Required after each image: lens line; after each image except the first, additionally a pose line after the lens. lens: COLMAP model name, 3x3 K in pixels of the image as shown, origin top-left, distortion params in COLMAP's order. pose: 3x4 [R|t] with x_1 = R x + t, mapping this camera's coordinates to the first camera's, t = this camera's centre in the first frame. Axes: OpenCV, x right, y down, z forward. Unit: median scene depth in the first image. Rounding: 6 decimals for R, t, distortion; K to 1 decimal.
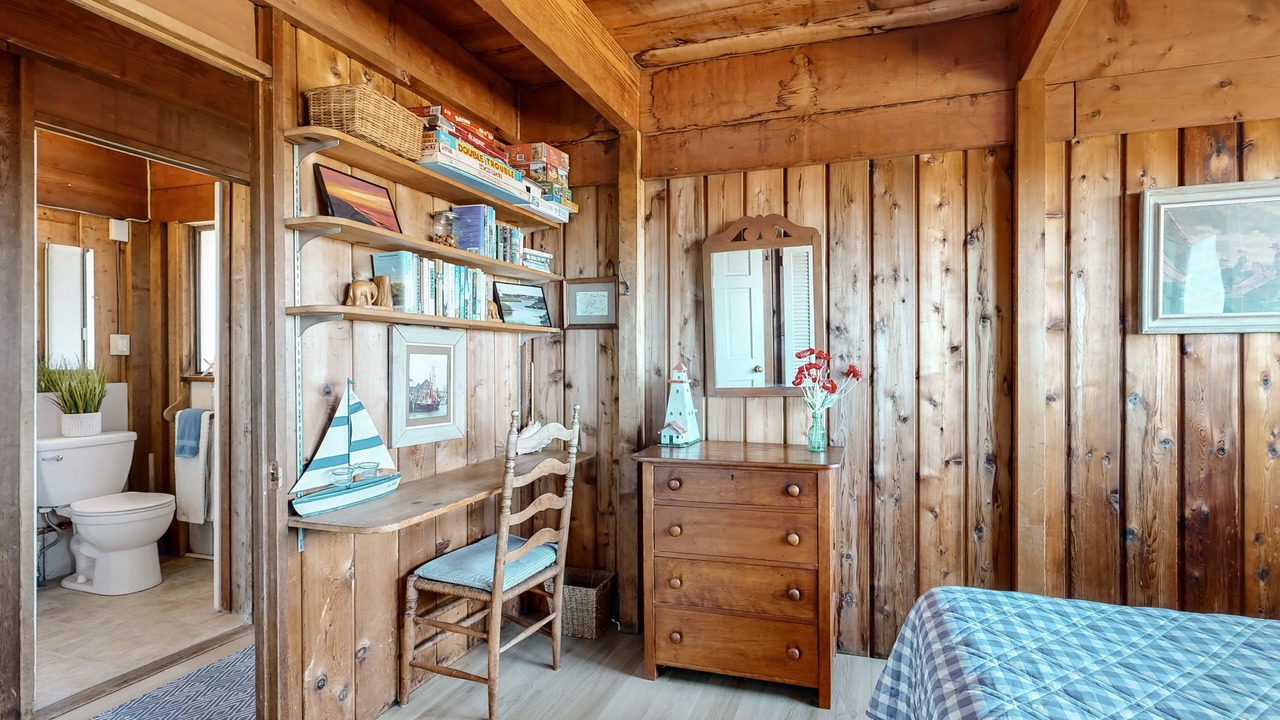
lens RADIAL K [[568.4, 0, 653.3], [0, 568.4, 366.3], [0, 0, 1]] dist [0.000554, -0.000182]
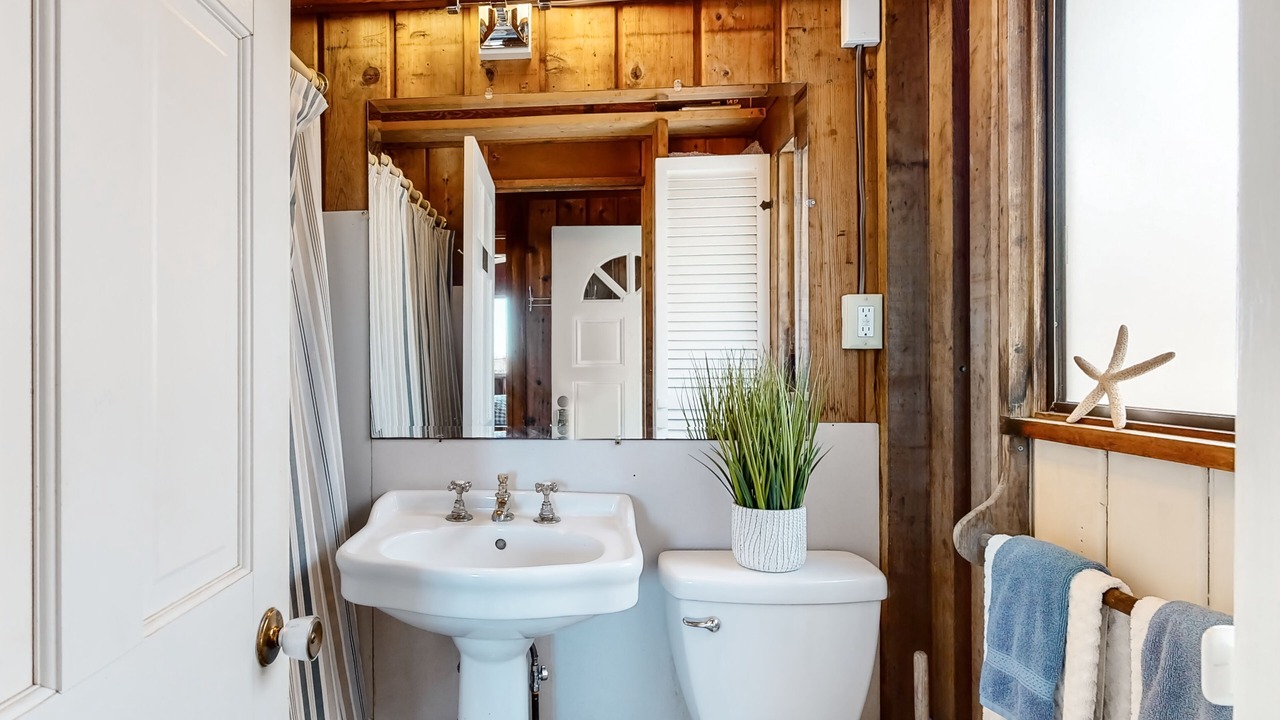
lens RADIAL K [[641.4, 0, 640.9], [0, 641.4, 357.6], [0, 0, 1]] dist [-0.004178, -0.000221]
pose [[0.325860, -0.001120, -0.945417, -0.575154], [-0.000940, 0.999998, -0.001508, -0.013159], [0.945418, 0.001380, 0.325858, 0.711200]]
